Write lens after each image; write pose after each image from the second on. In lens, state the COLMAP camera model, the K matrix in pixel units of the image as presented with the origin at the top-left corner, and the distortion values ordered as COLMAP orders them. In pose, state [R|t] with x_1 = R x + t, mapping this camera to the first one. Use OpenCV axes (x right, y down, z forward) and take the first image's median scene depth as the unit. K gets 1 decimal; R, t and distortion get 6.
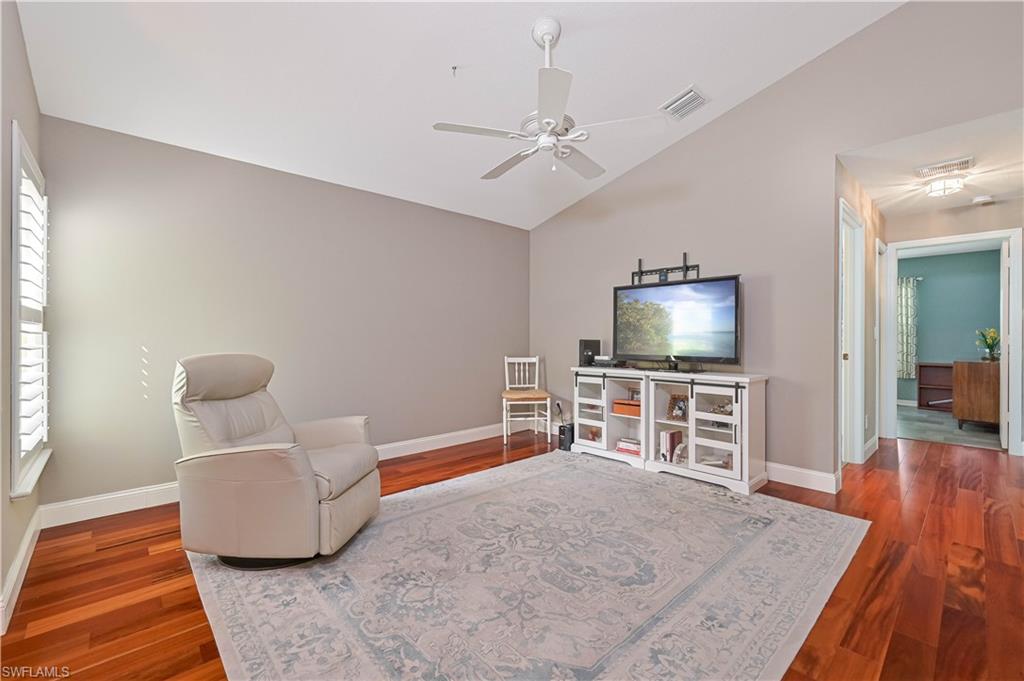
lens RADIAL K [[432.4, 0, 514.6], [0, 432.4, 336.6], [0, 0, 1]] dist [0.002036, 0.000427]
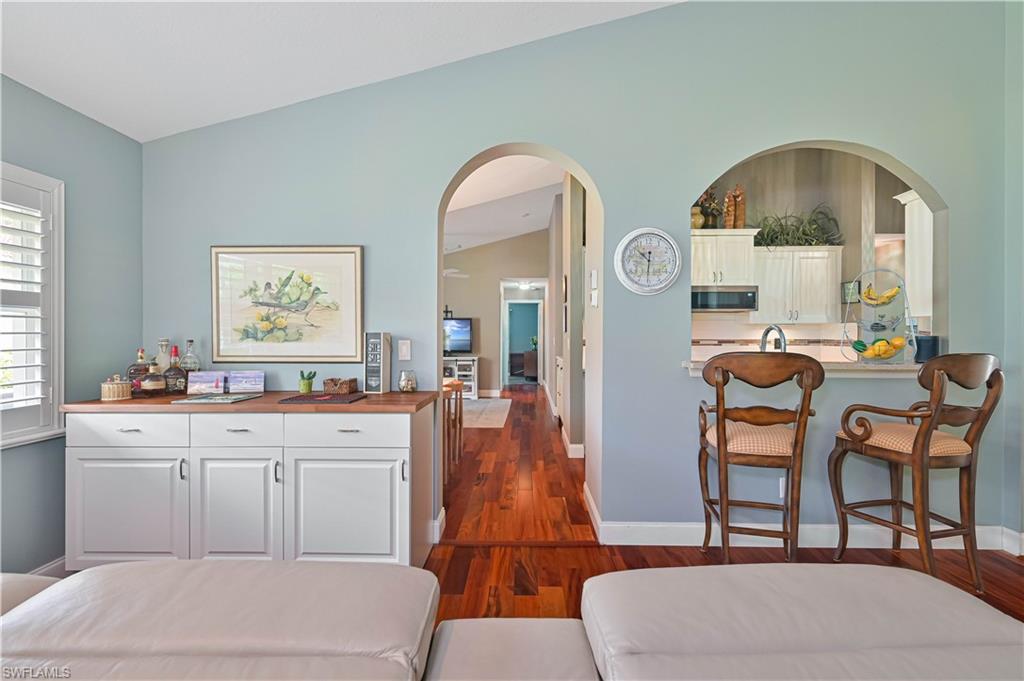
lens RADIAL K [[503.5, 0, 515.8], [0, 503.5, 337.2], [0, 0, 1]] dist [-0.000746, -0.000168]
pose [[0.697795, -0.000779, 0.716297, -1.231241], [-0.000649, 0.999998, 0.001720, -0.028358], [-0.716297, -0.001665, 0.697793, -1.097709]]
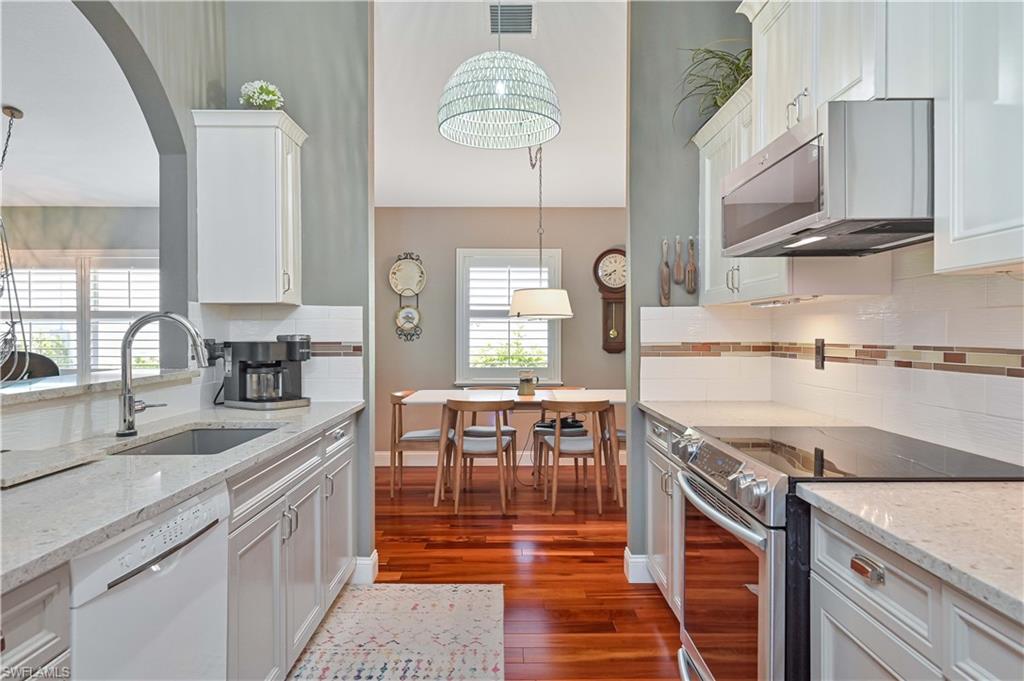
lens RADIAL K [[659.8, 0, 512.0], [0, 659.8, 340.5], [0, 0, 1]] dist [0.001049, 0.000094]
pose [[0.735067, 0.007665, -0.677951, 0.260328], [-0.000428, 0.999941, 0.010841, -0.029683], [0.677994, -0.007679, 0.735027, -1.027043]]
